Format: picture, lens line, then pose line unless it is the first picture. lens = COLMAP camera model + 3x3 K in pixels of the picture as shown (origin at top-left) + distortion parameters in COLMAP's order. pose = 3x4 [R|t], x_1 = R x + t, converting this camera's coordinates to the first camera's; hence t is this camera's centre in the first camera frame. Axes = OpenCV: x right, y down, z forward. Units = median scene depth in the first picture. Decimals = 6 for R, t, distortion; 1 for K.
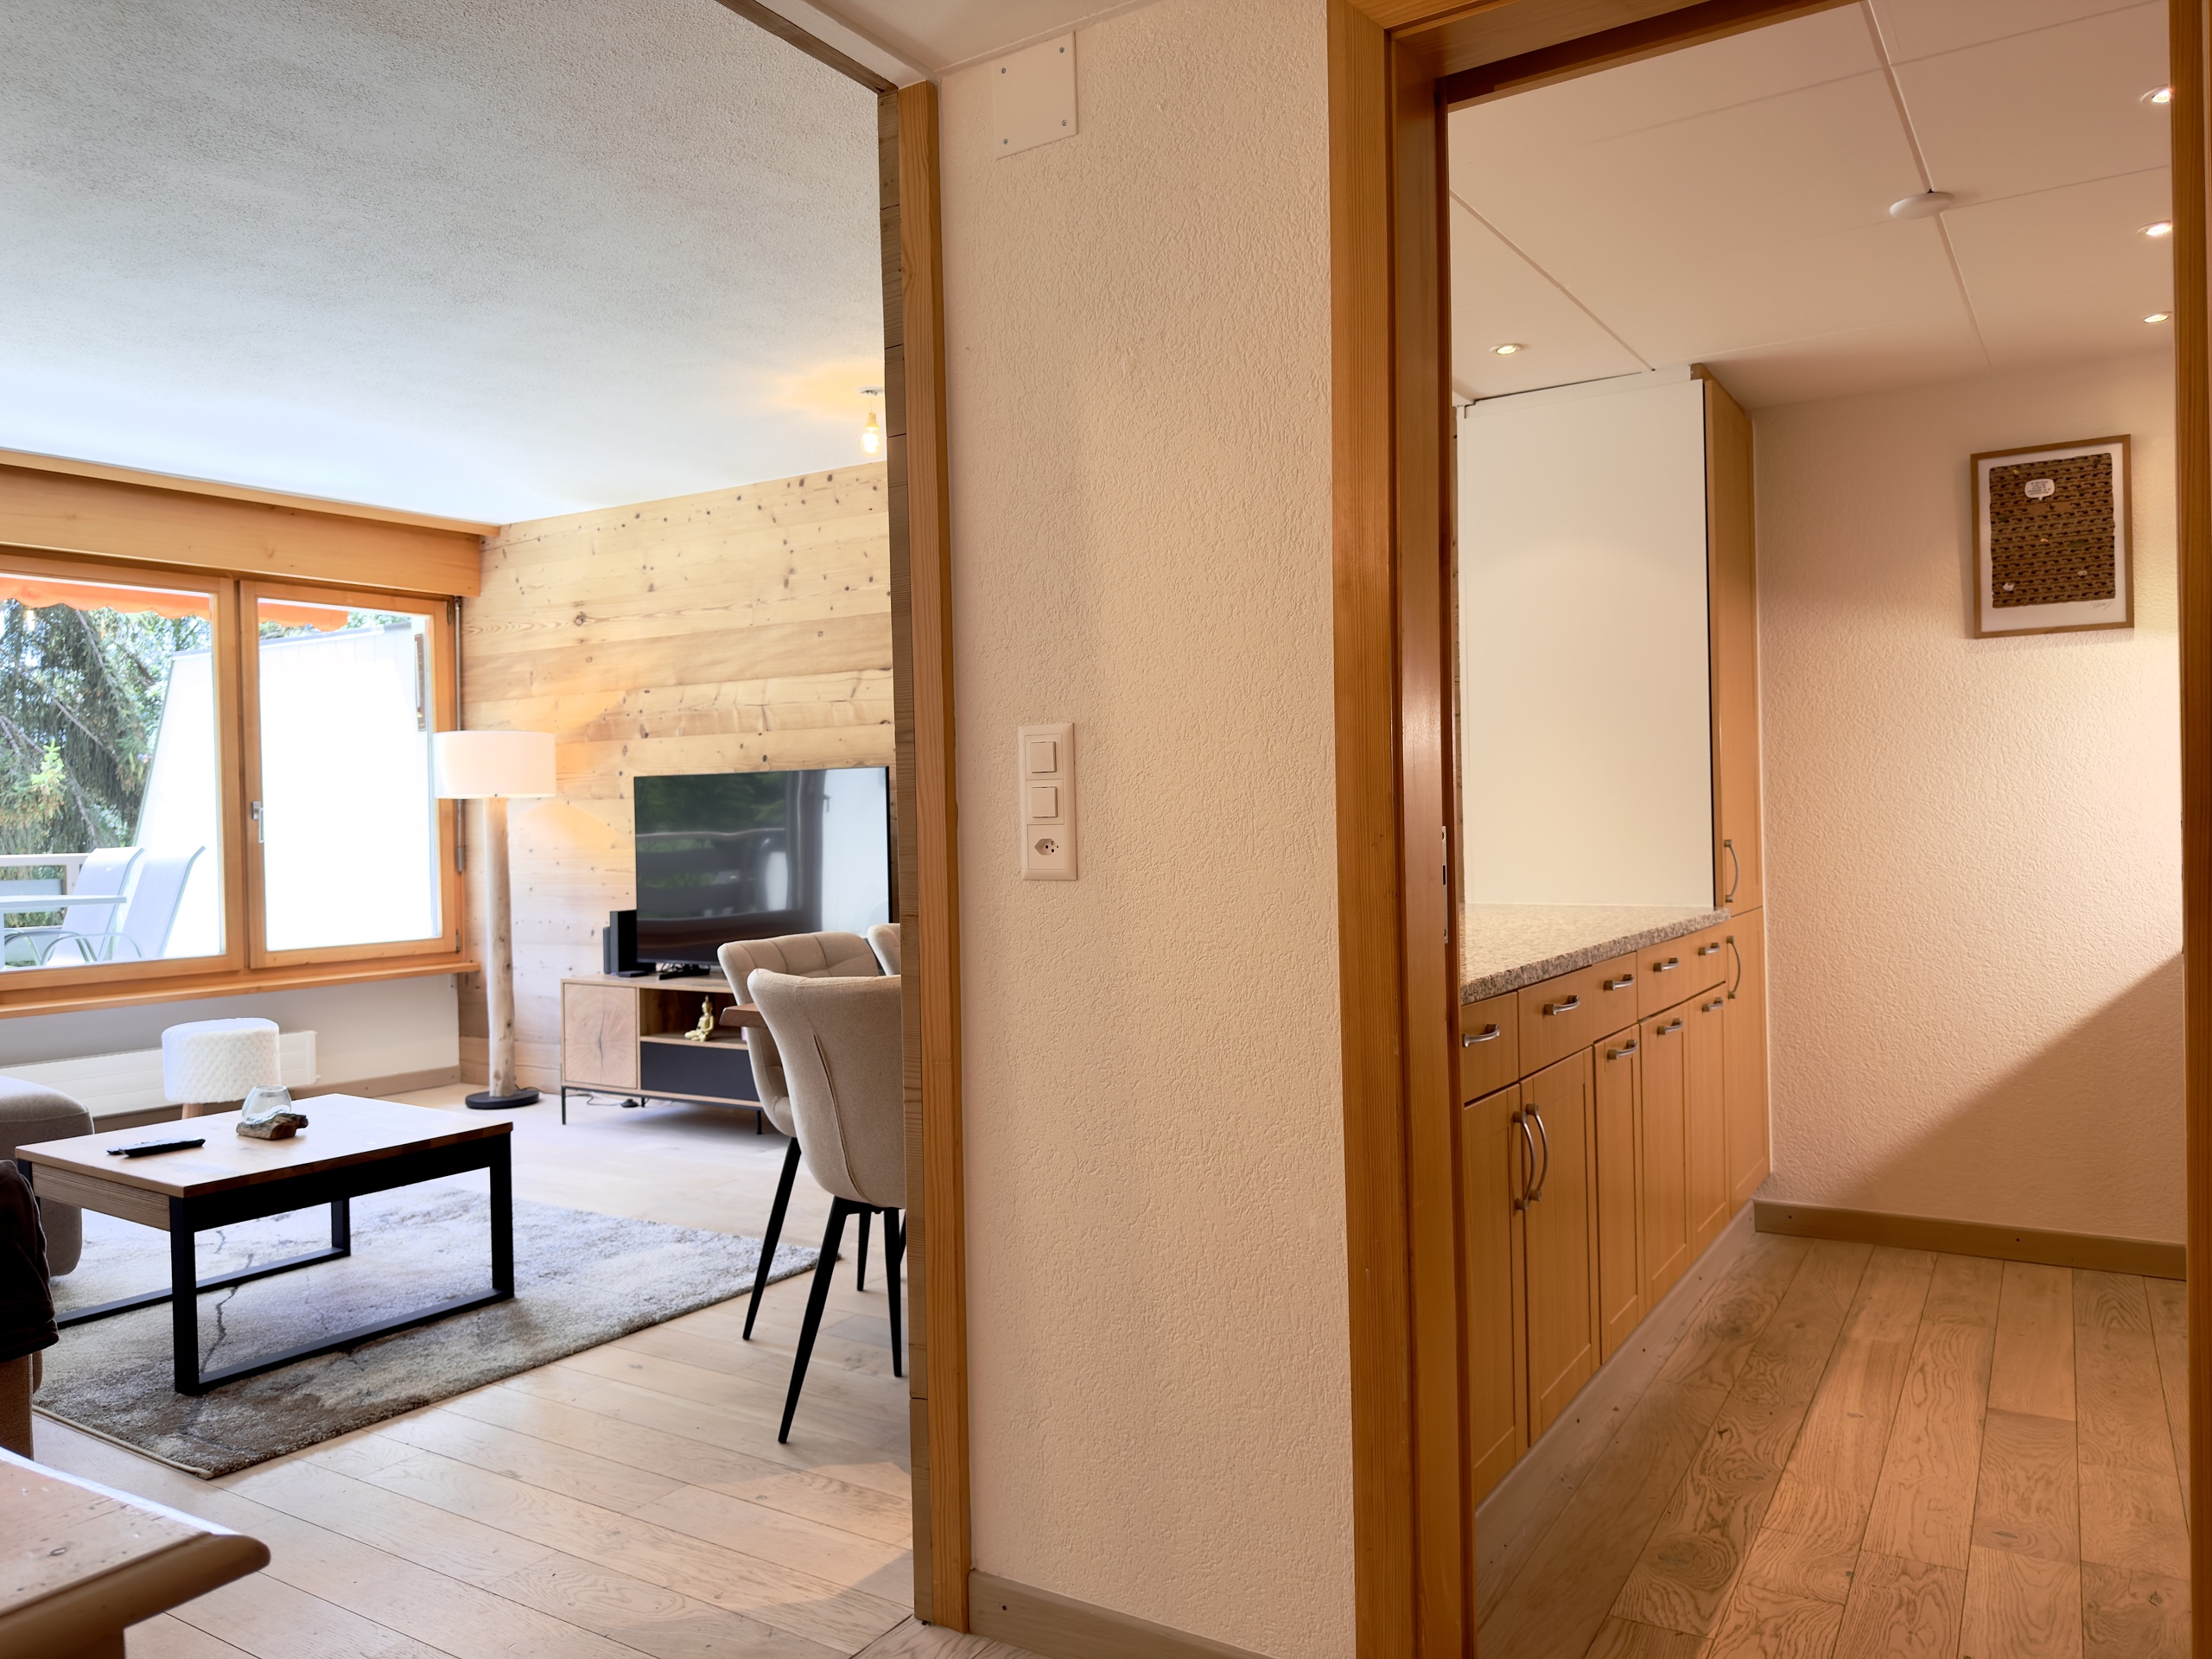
lens RADIAL K [[1554.7, 0, 1102.9], [0, 1554.7, 832.4], [0, 0, 1]] dist [0.054863, -0.068307]
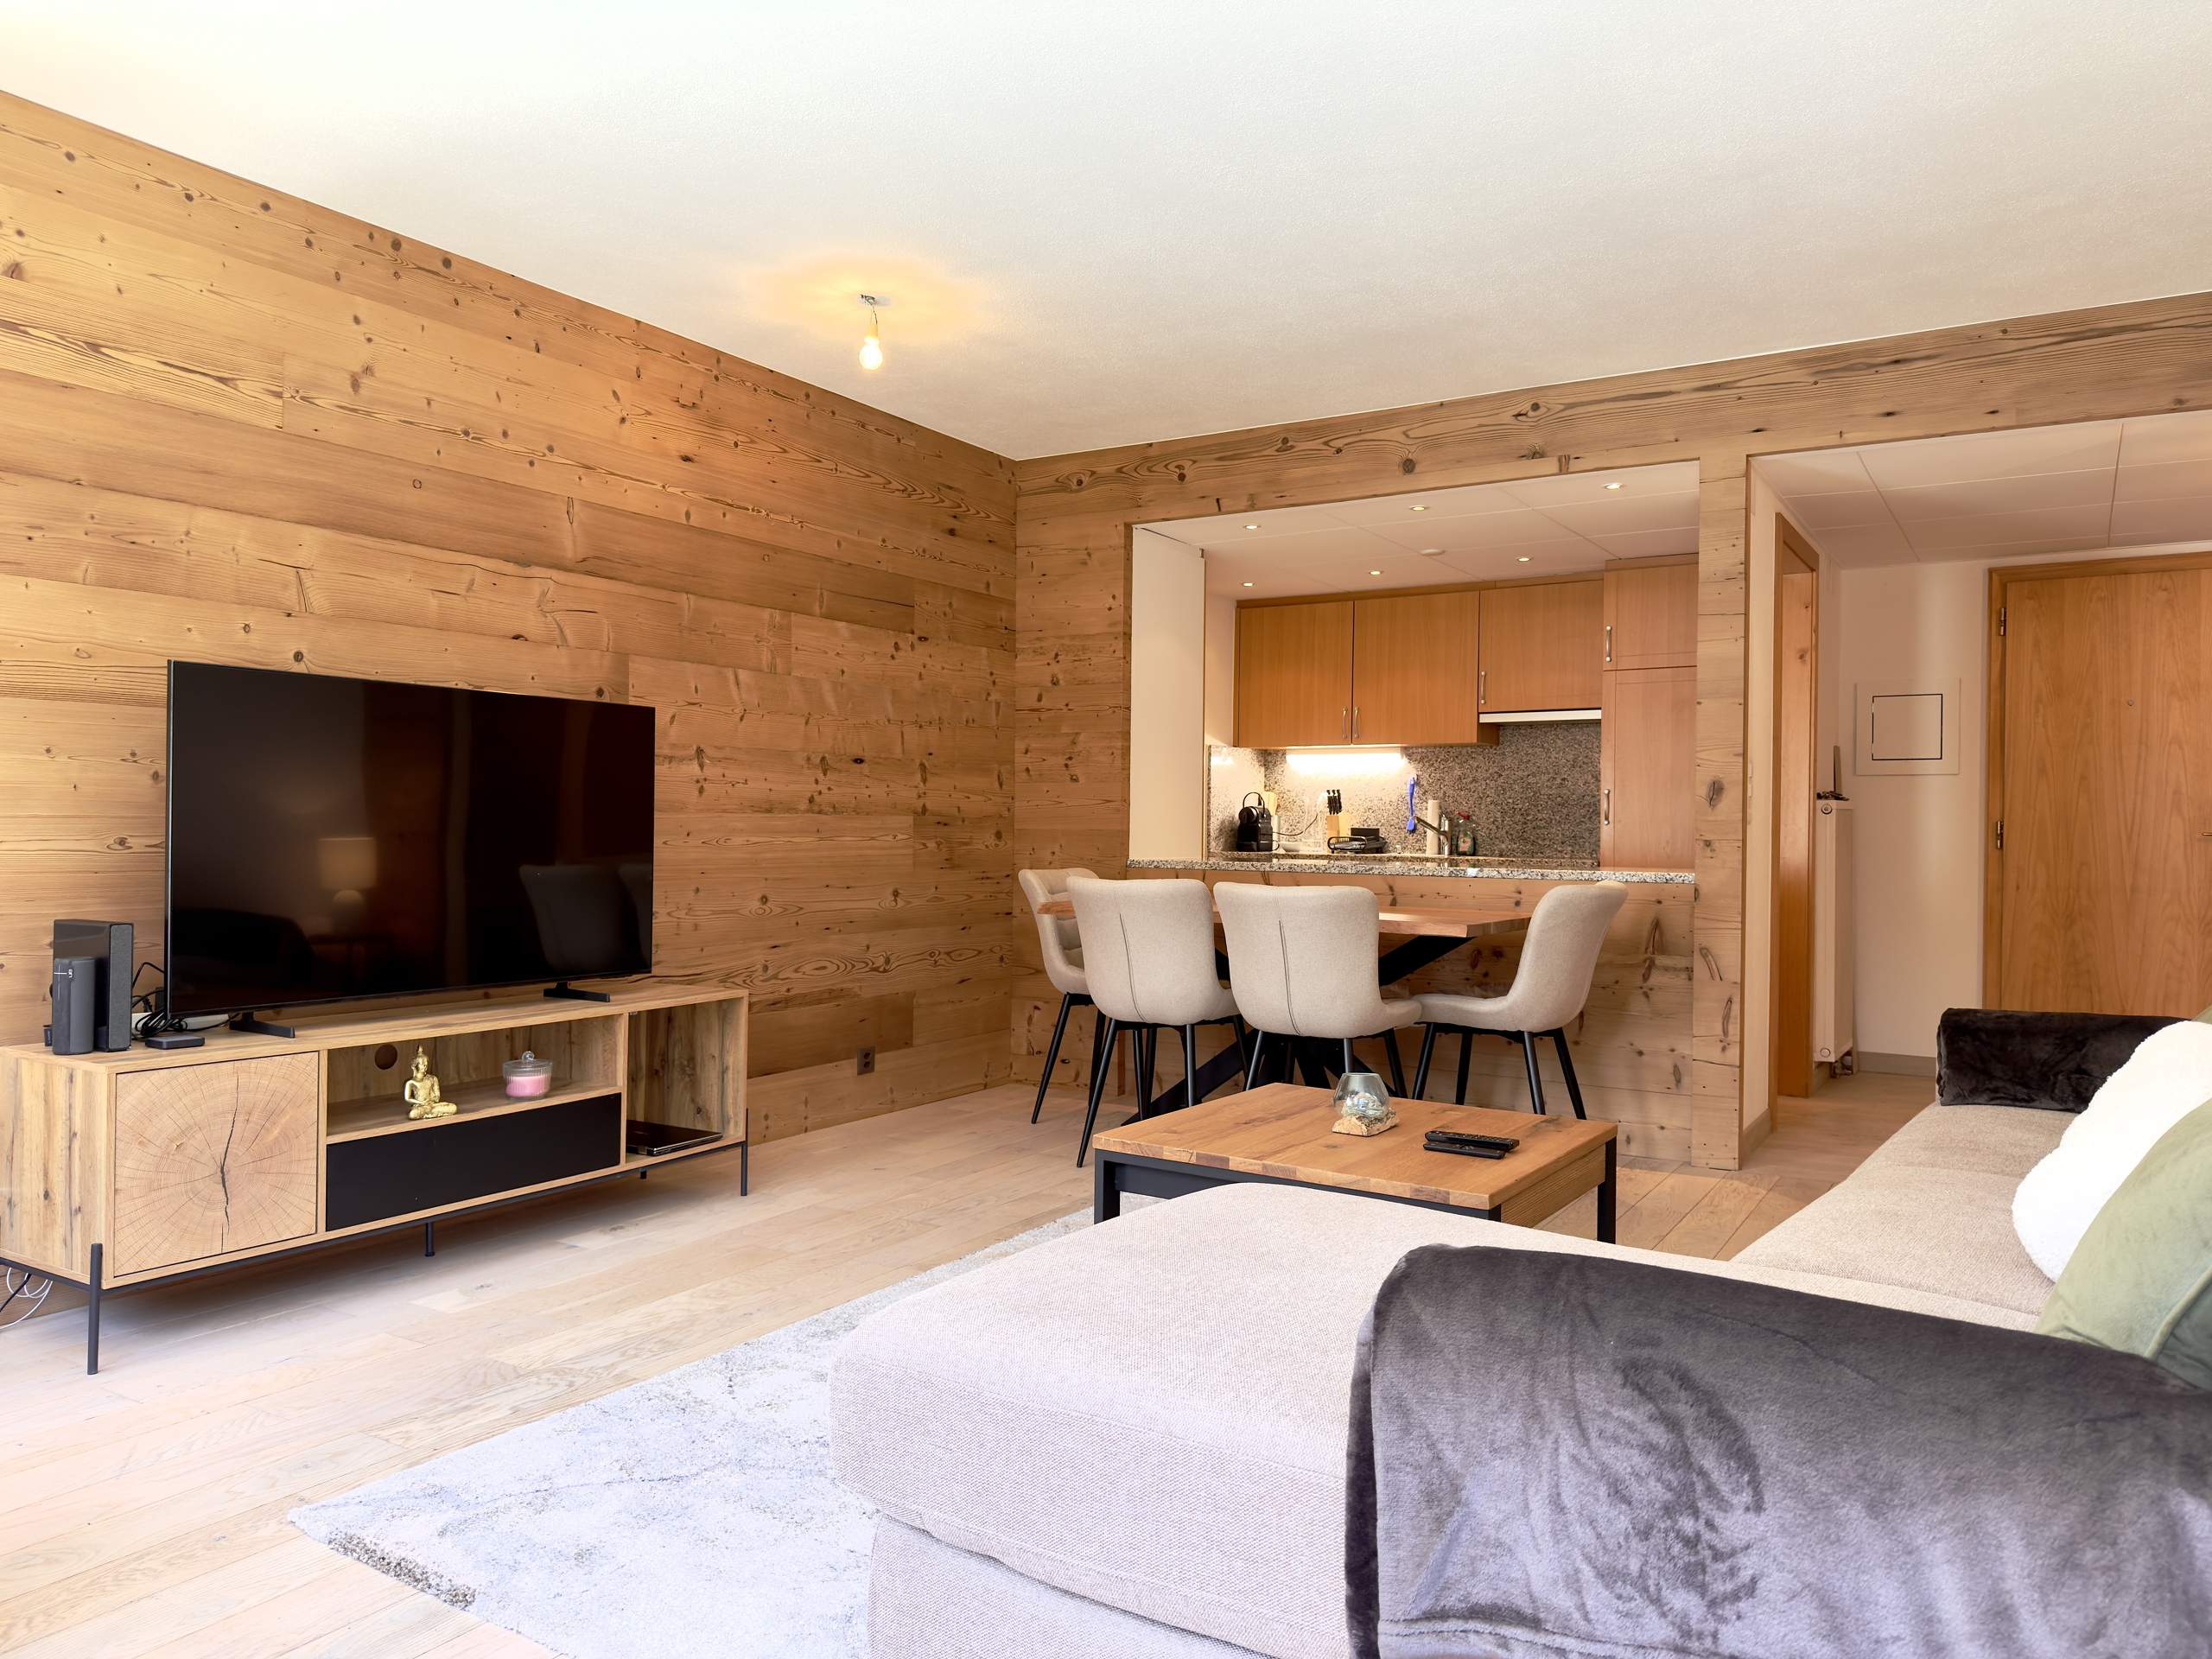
lens RADIAL K [[1554.7, 0, 1114.4], [0, 1554.7, 839.1], [0, 0, 1]] dist [0.054863, -0.068307]
pose [[-0.022823, 0.008155, 0.999706, -1.303433], [-0.007260, 0.999939, -0.008323, 0.040003], [-0.999713, -0.007448, -0.022762, 1.096382]]
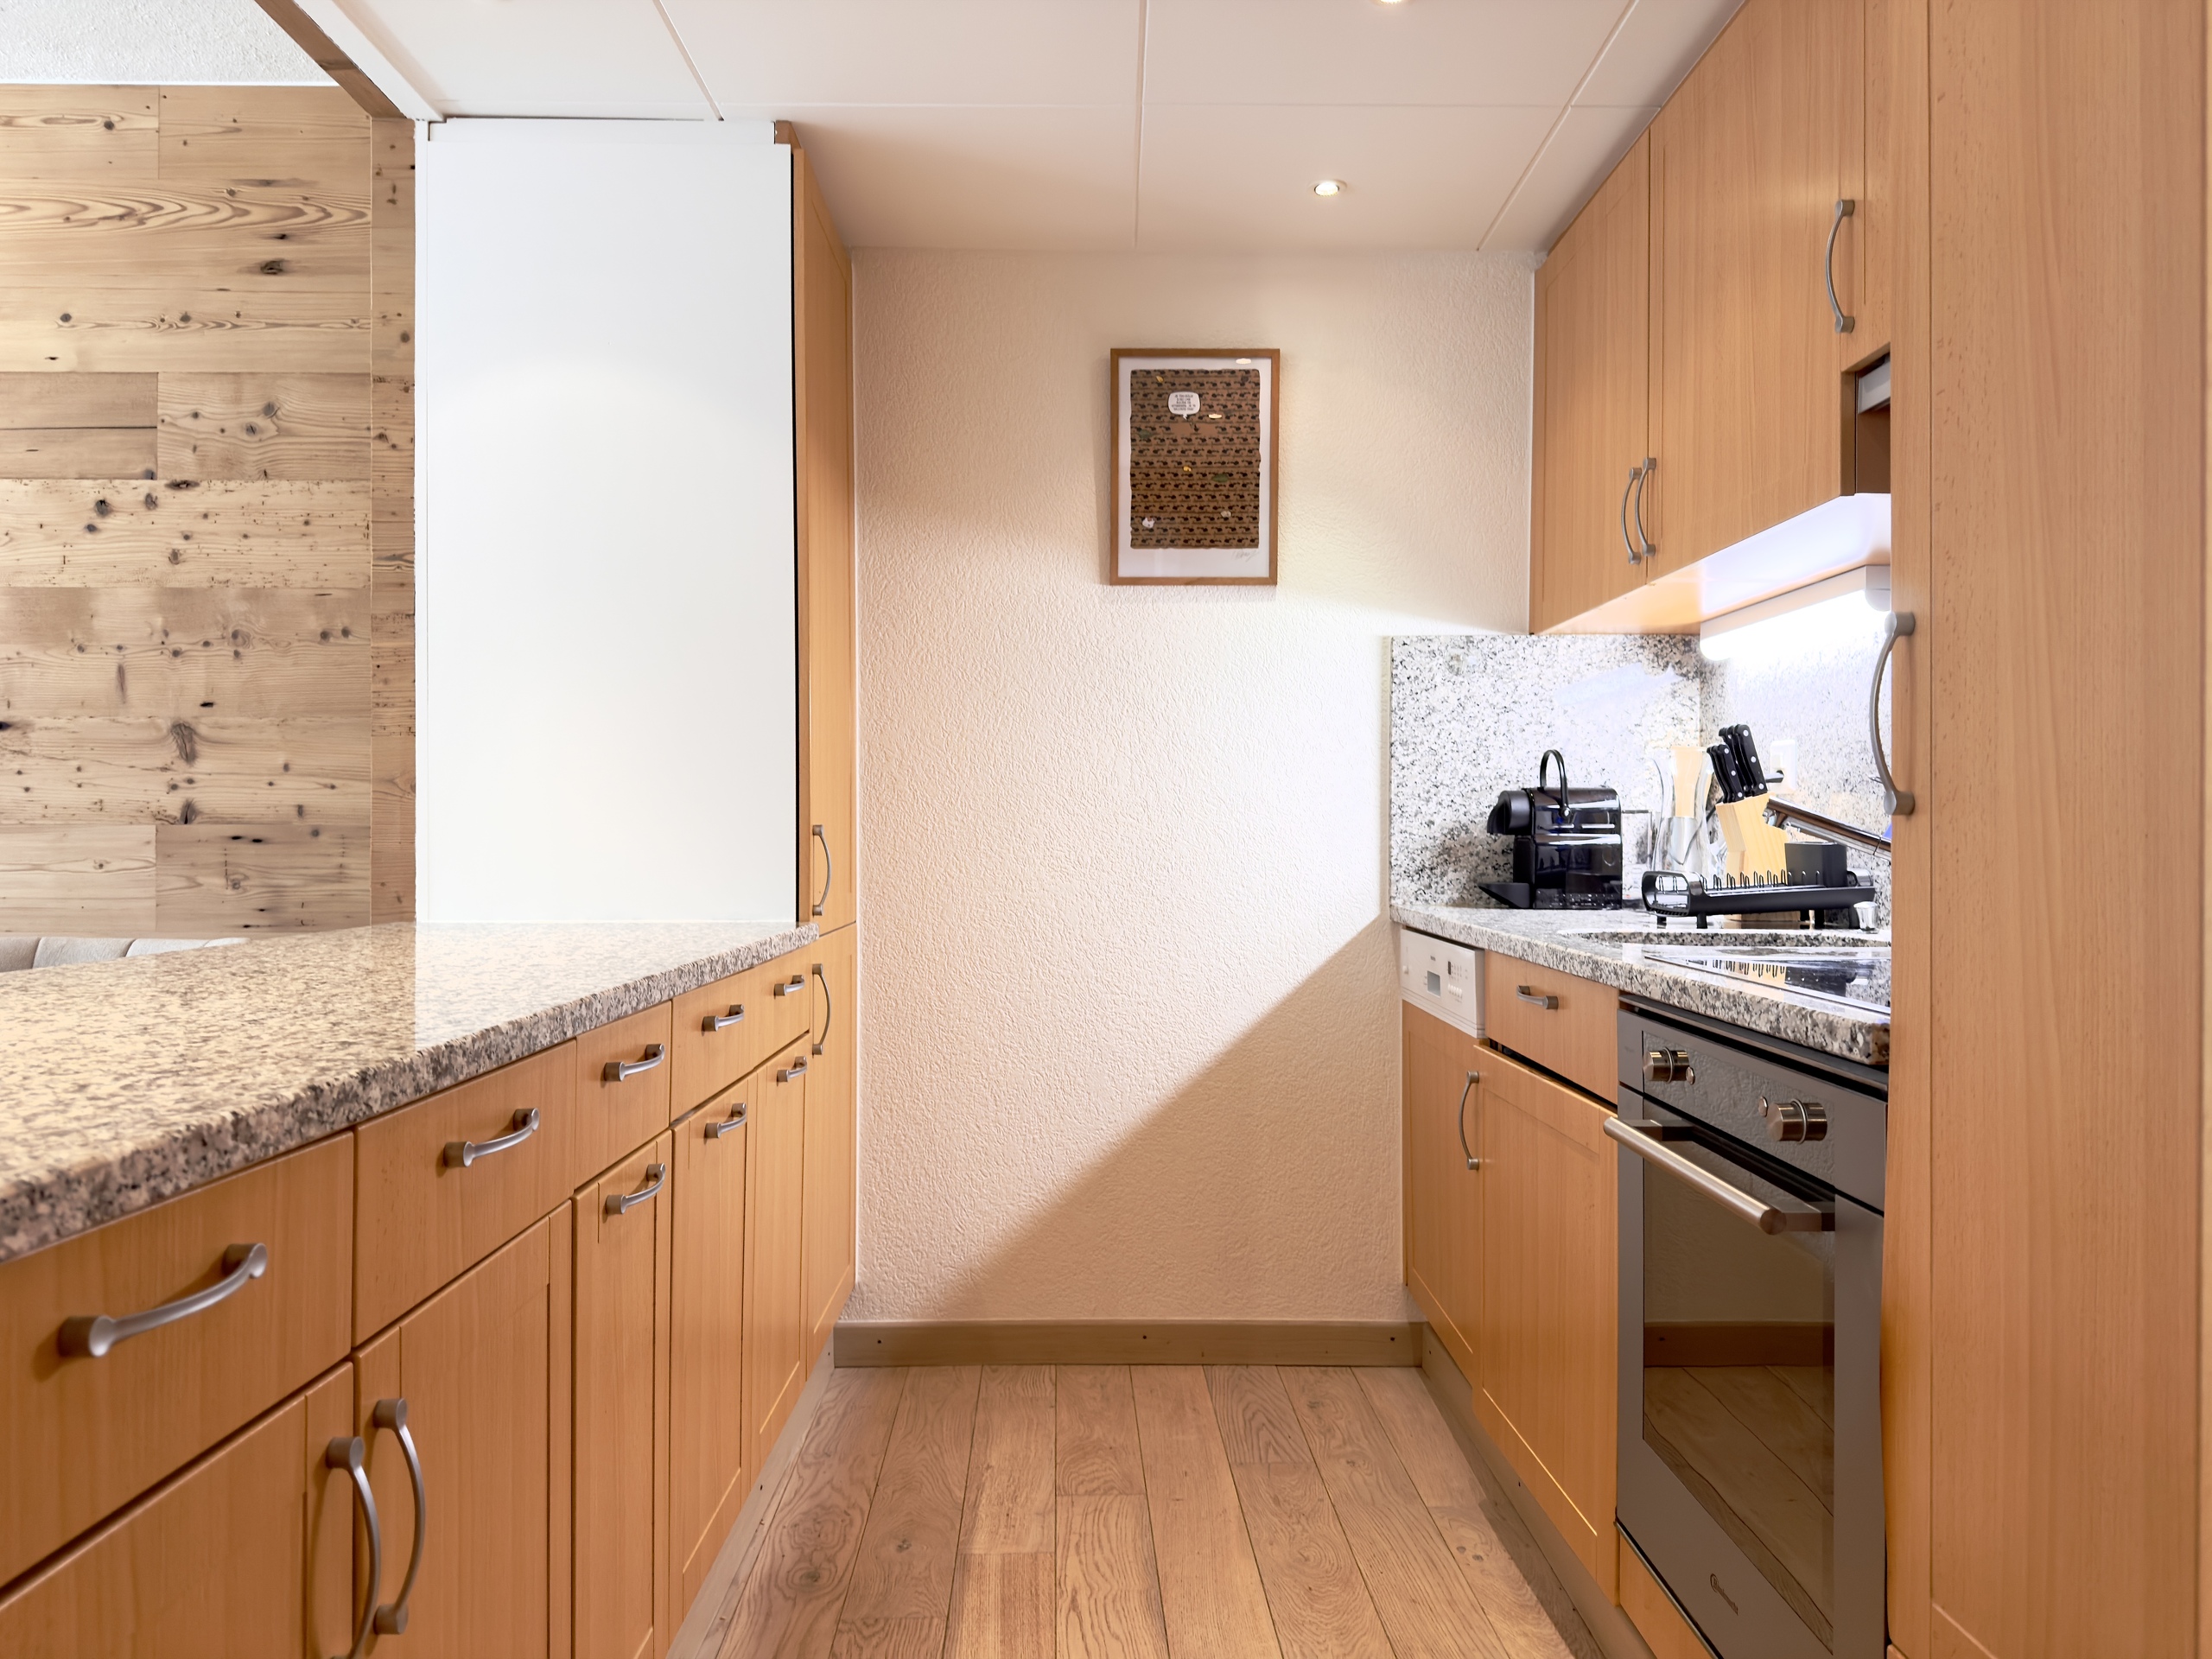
lens RADIAL K [[1554.7, 0, 1115.8], [0, 1554.7, 846.7], [0, 0, 1]] dist [0.054863, -0.068307]
pose [[0.834807, 0.020466, 0.550163, 0.128461], [-0.017474, 0.999790, -0.010677, 0.018420], [-0.550266, -0.000700, 0.834989, 0.345992]]
